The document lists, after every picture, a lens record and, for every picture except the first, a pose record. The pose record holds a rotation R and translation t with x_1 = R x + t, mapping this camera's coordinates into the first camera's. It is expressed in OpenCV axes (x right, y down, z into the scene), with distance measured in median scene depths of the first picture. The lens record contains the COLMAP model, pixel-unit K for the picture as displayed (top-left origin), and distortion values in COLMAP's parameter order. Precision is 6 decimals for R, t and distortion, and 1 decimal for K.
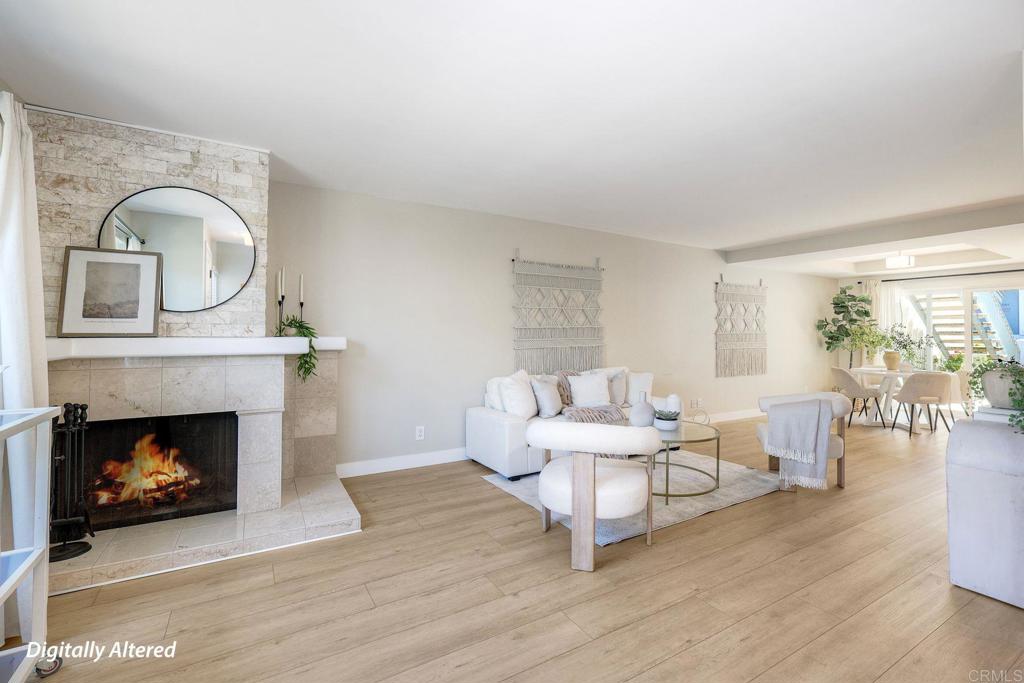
lens RADIAL K [[454.9, 0, 523.1], [0, 454.9, 331.1], [0, 0, 1]] dist [0.002387, 0.000474]
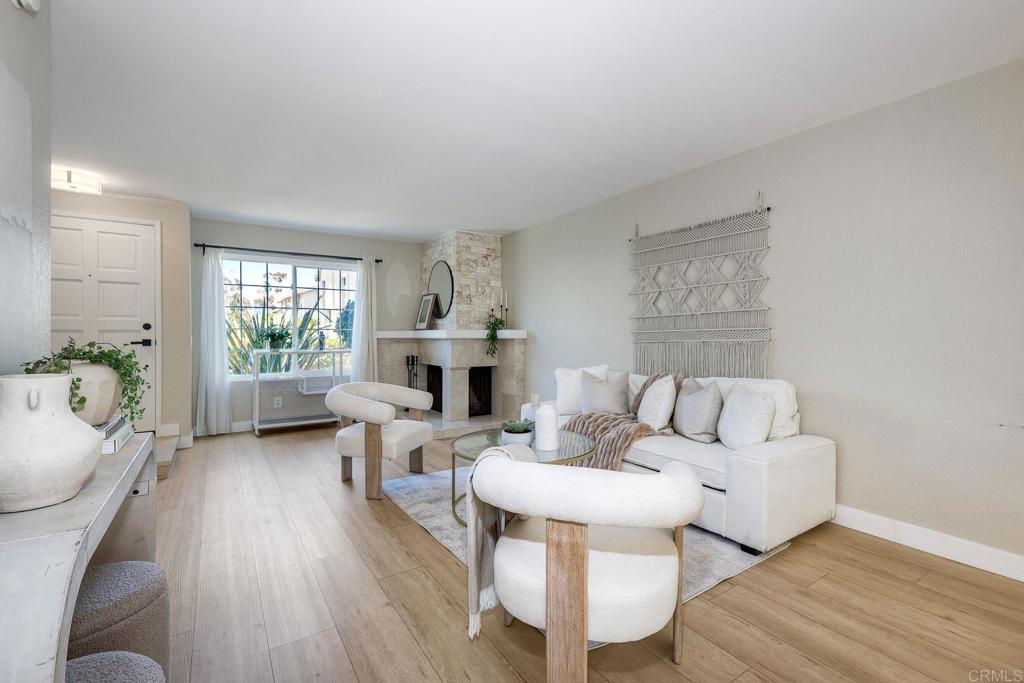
lens RADIAL K [[454.9, 0, 523.1], [0, 454.9, 331.1], [0, 0, 1]] dist [0.002387, 0.000474]
pose [[0.036089, -0.007862, -0.999318, 1.075145], [0.010893, 0.999913, -0.007473, 0.028746], [0.999289, -0.010616, 0.036171, 0.972605]]
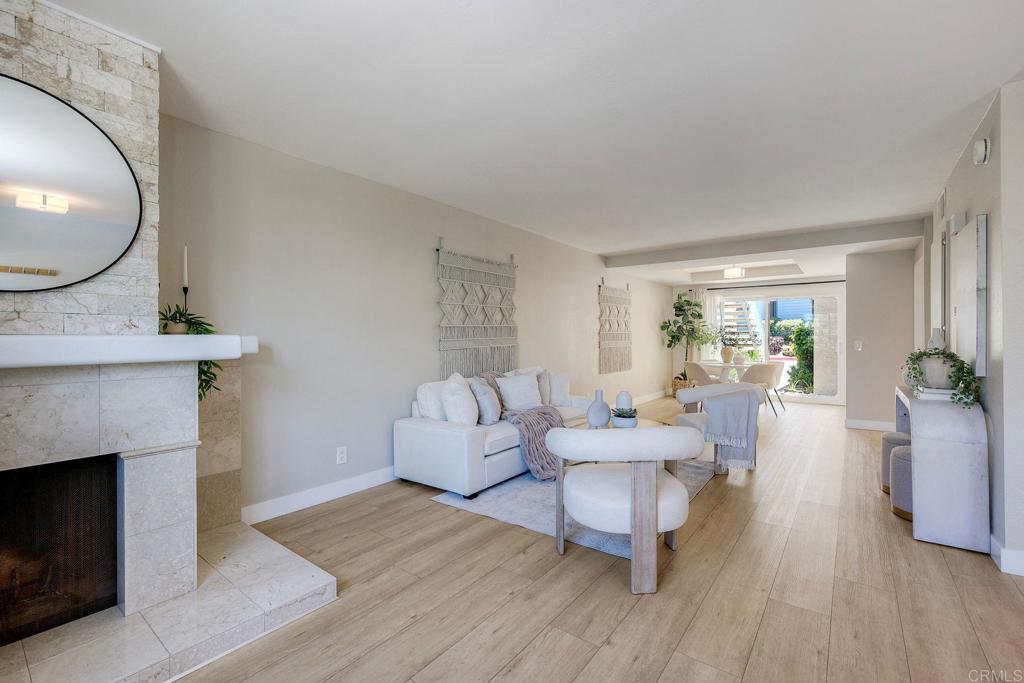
lens RADIAL K [[445.1, 0, 512.0], [0, 445.1, 341.5], [0, 0, 1]] dist [0.002948, -0.000083]
pose [[0.935005, -0.010617, 0.354477, -0.249330], [0.004720, 0.999836, 0.017495, 0.010457], [-0.354604, -0.014685, 0.934901, 0.171627]]
